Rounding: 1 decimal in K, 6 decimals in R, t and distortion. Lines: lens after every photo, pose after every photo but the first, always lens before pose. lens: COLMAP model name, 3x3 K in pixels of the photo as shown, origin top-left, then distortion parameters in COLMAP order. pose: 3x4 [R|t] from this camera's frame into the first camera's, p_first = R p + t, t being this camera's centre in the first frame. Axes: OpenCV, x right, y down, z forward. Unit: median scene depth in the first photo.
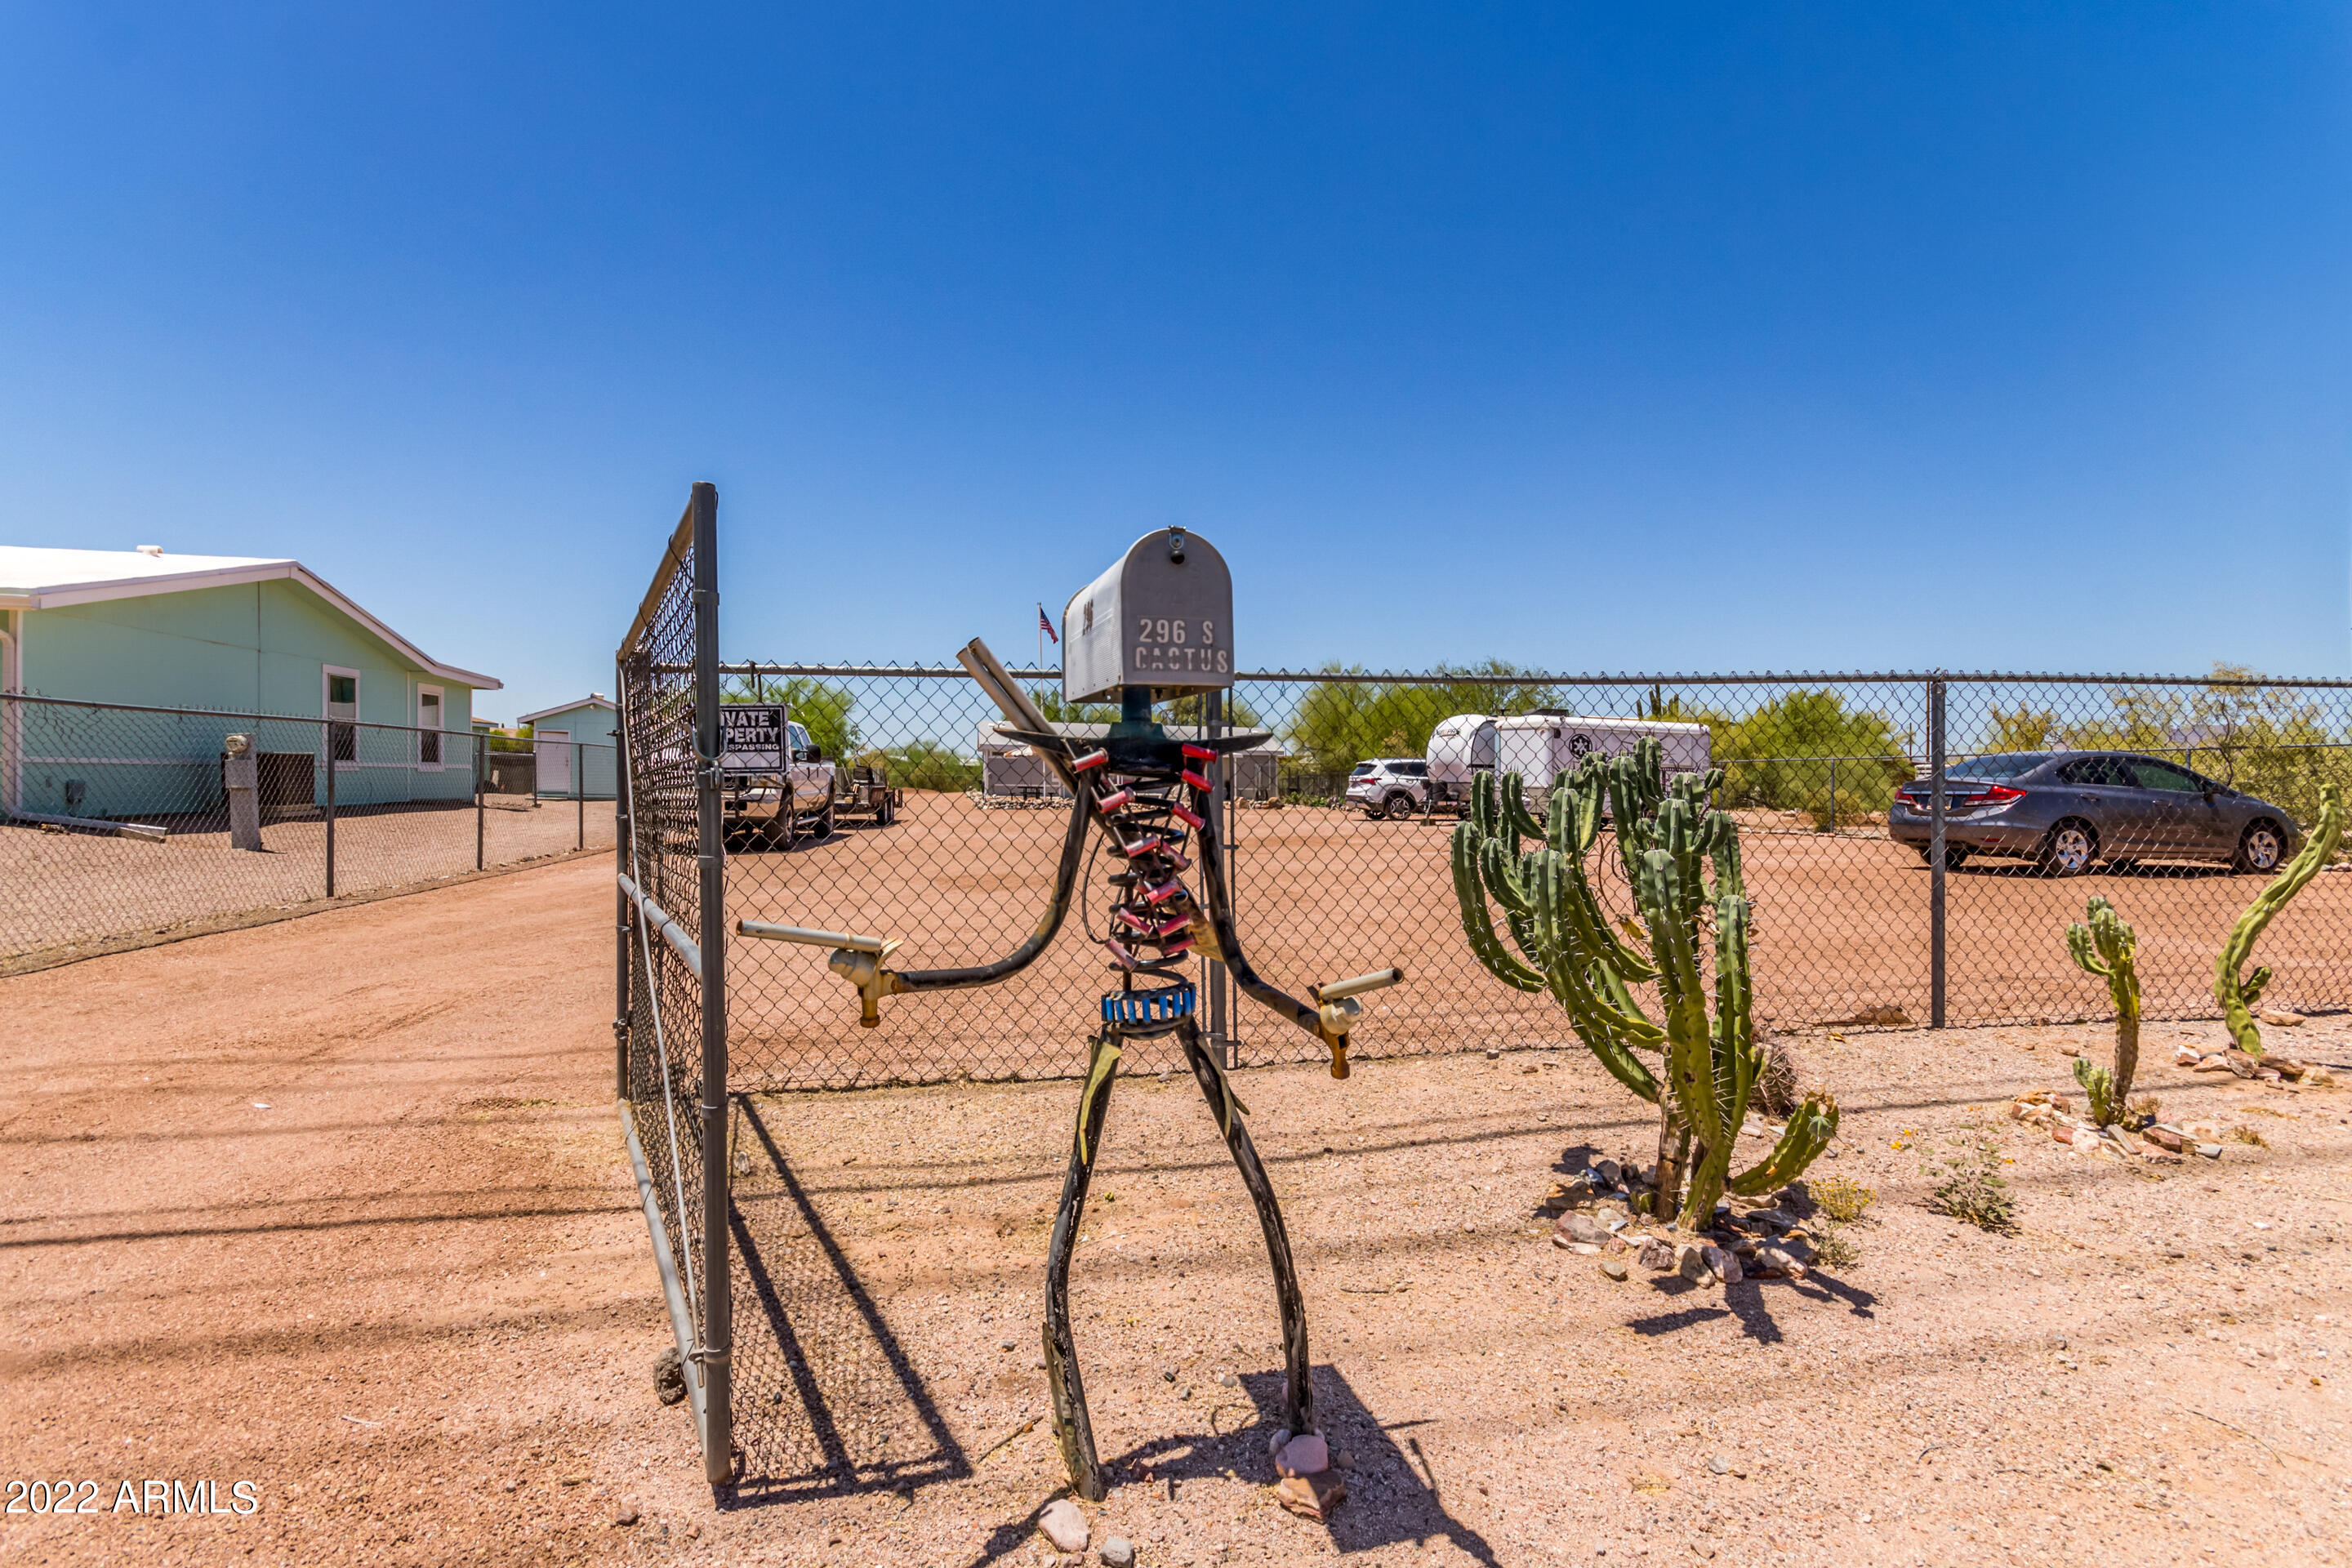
lens RADIAL K [[1083.2, 0, 1174.0], [0, 1083.2, 785.3], [0, 0, 1]] dist [0.008826, -0.003317]
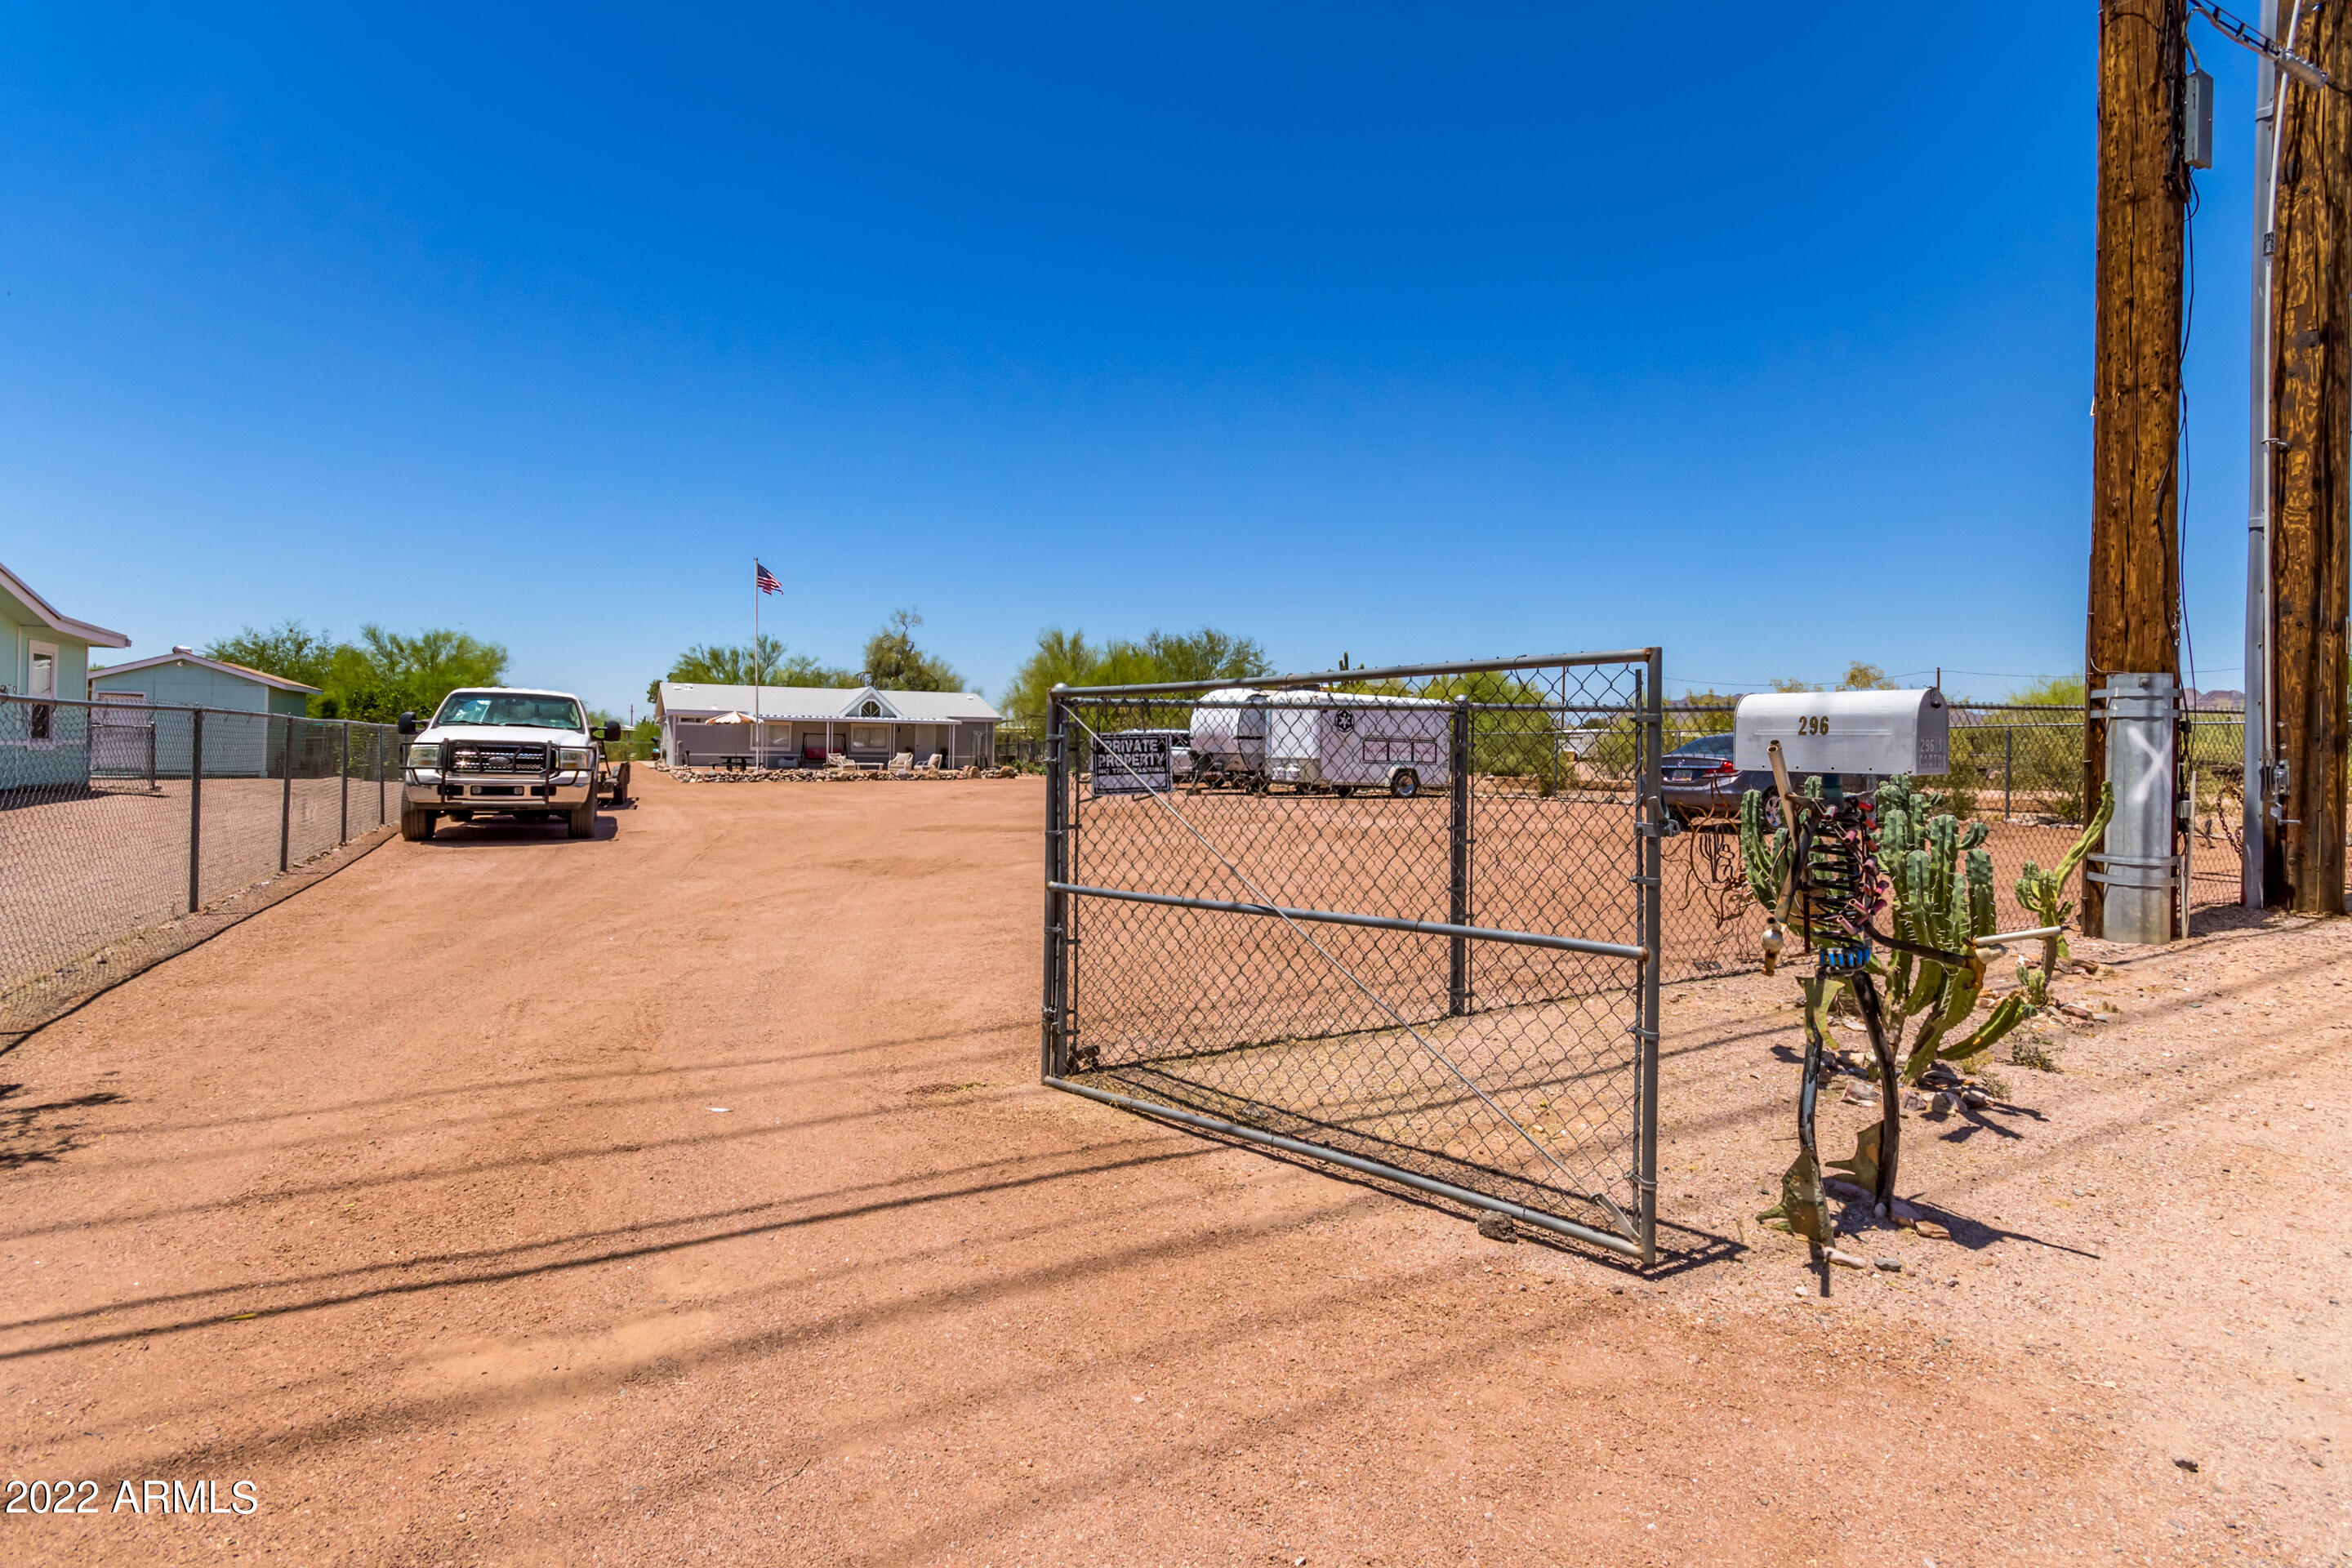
lens RADIAL K [[1083.2, 0, 1232.1], [0, 1083.2, 745.0], [0, 0, 1]] dist [0.008826, -0.003317]
pose [[0.961036, -0.002635, 0.276410, -0.848130], [0.005150, 0.999952, -0.008372, -0.070582], [-0.276374, 0.009469, 0.961003, -0.226307]]
